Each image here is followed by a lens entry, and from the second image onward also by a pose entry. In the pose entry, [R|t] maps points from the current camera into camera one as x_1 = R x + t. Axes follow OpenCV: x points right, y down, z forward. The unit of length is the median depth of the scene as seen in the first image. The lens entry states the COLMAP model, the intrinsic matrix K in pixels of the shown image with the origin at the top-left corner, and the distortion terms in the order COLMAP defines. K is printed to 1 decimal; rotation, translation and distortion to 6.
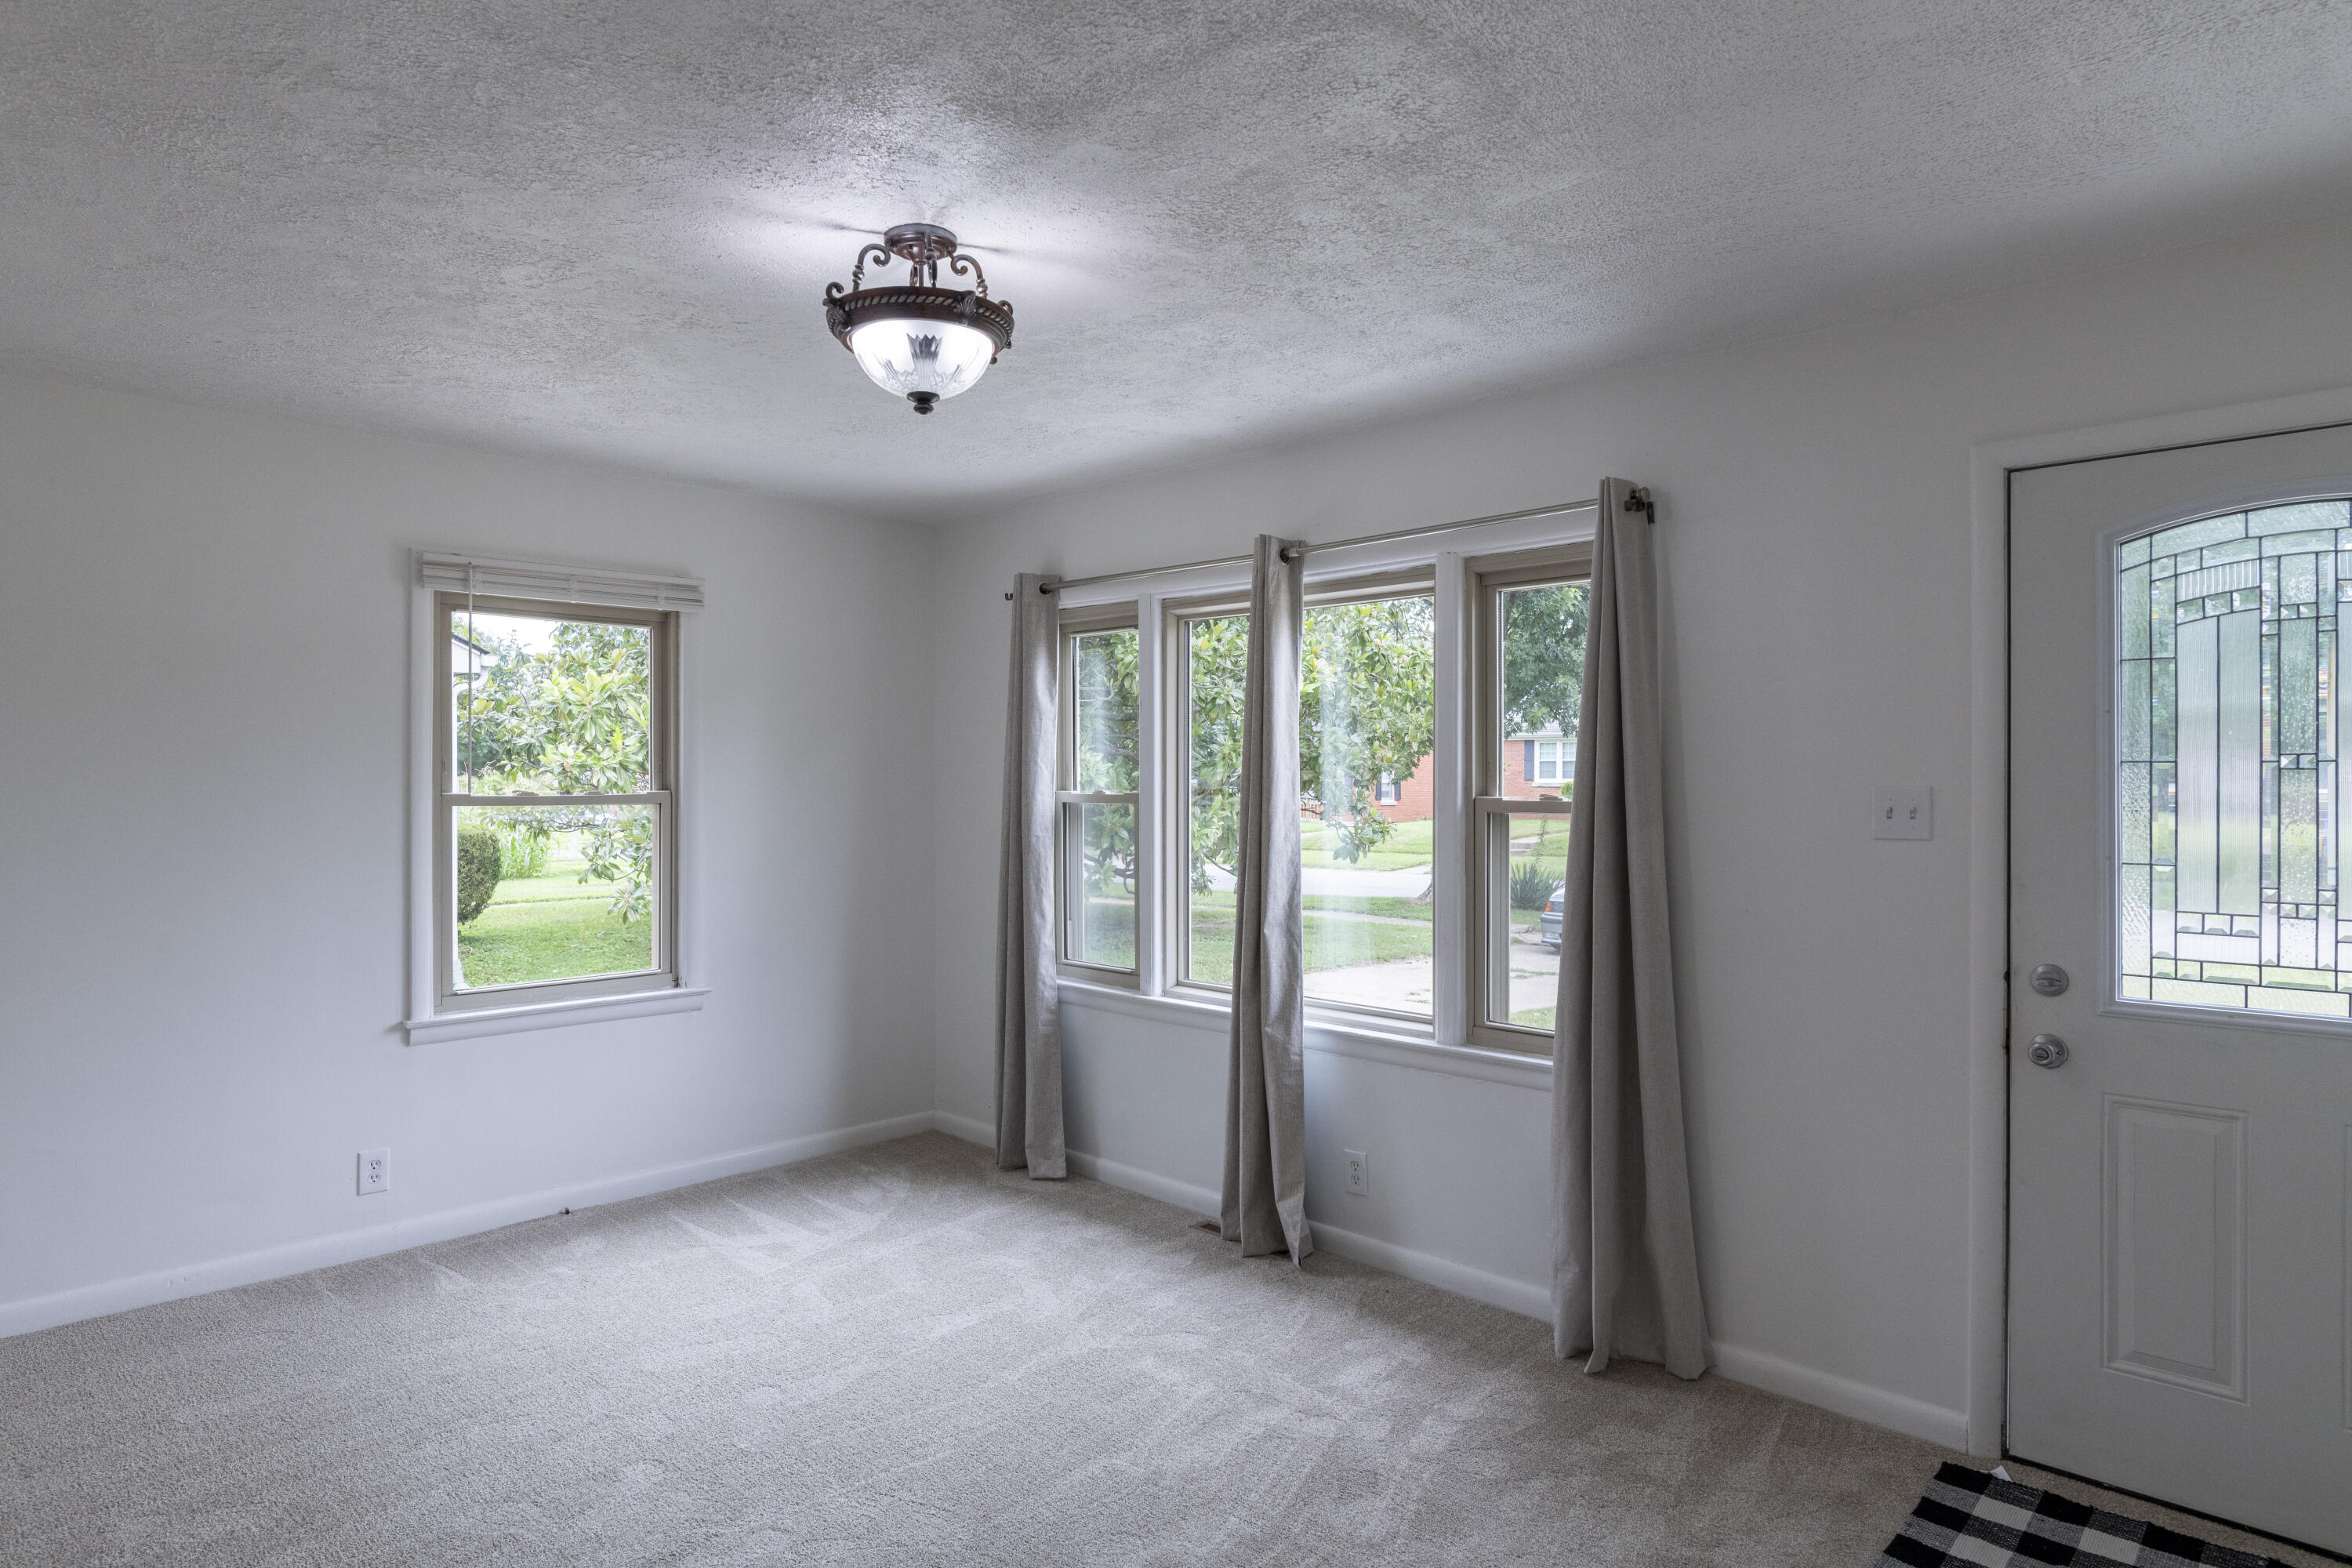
lens RADIAL K [[1337.3, 0, 1174.7], [0, 1337.3, 786.9], [0, 0, 1]] dist [-0.006953, -0.000432]
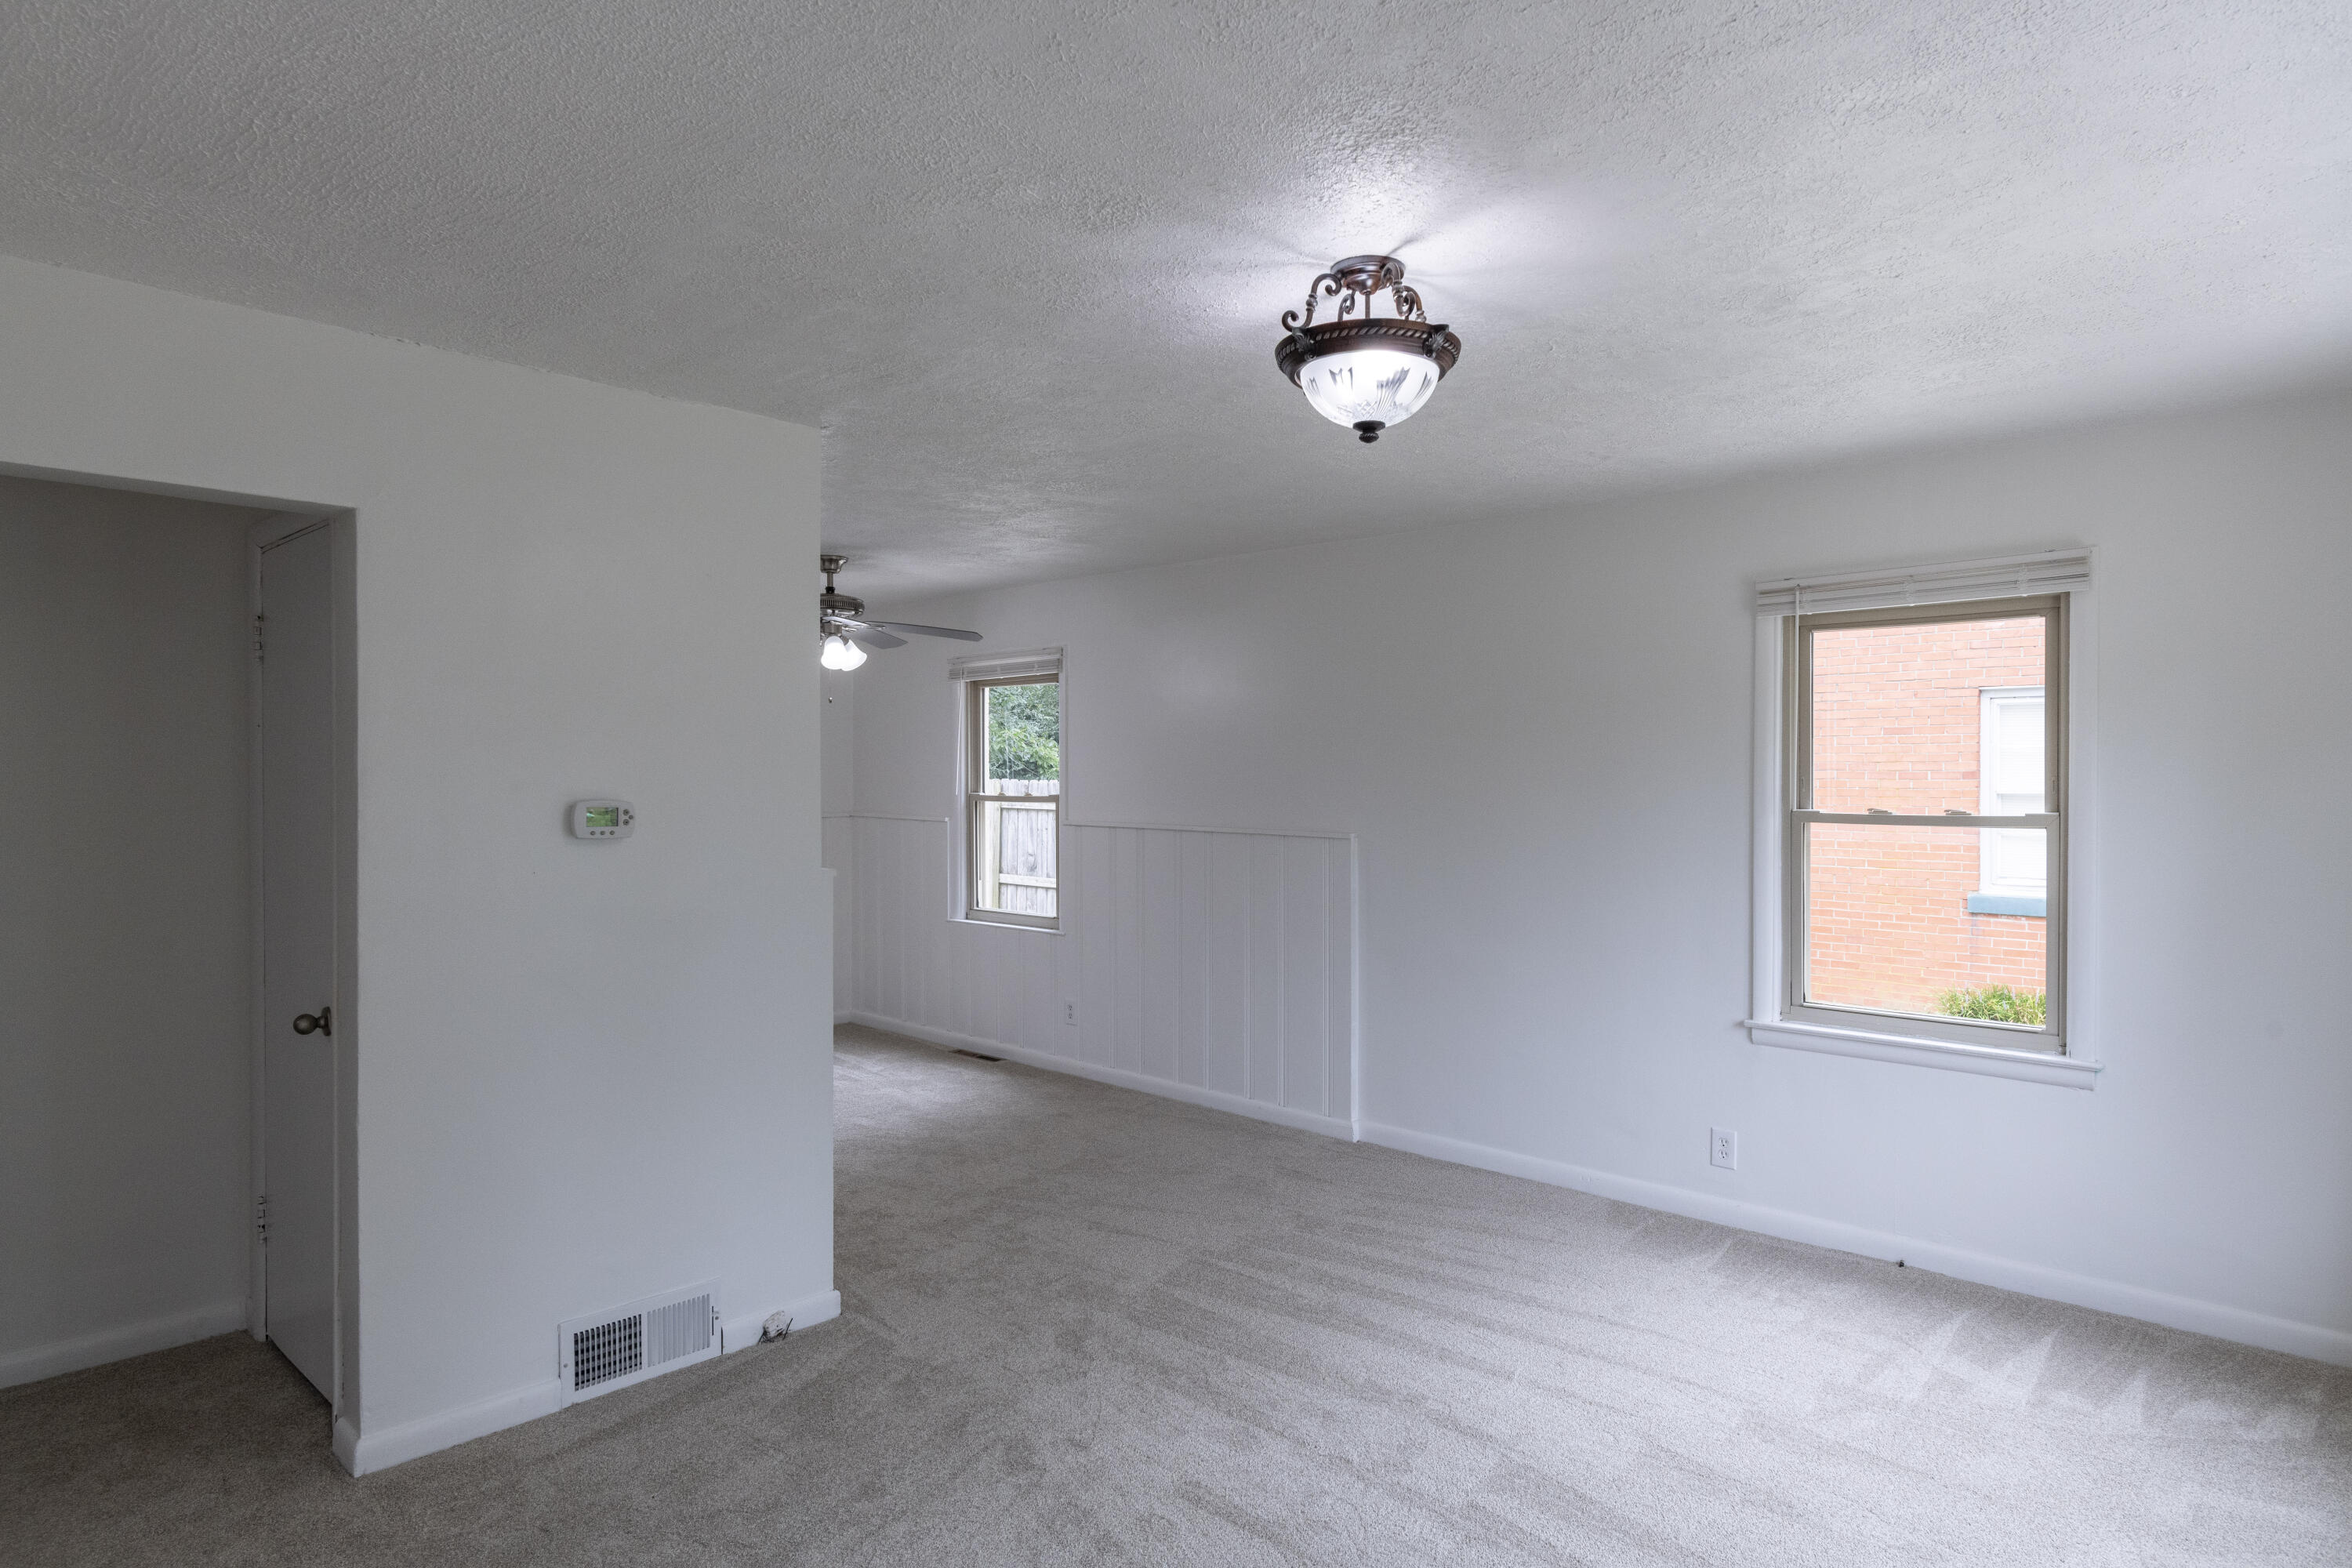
lens RADIAL K [[1337.3, 0, 1174.7], [0, 1337.3, 786.9], [0, 0, 1]] dist [-0.006953, -0.000432]
pose [[0.007028, 0.003654, -0.999969, 0.481421], [-0.008517, 0.999957, 0.003594, -0.012381], [0.999939, 0.008492, 0.007059, 0.503233]]
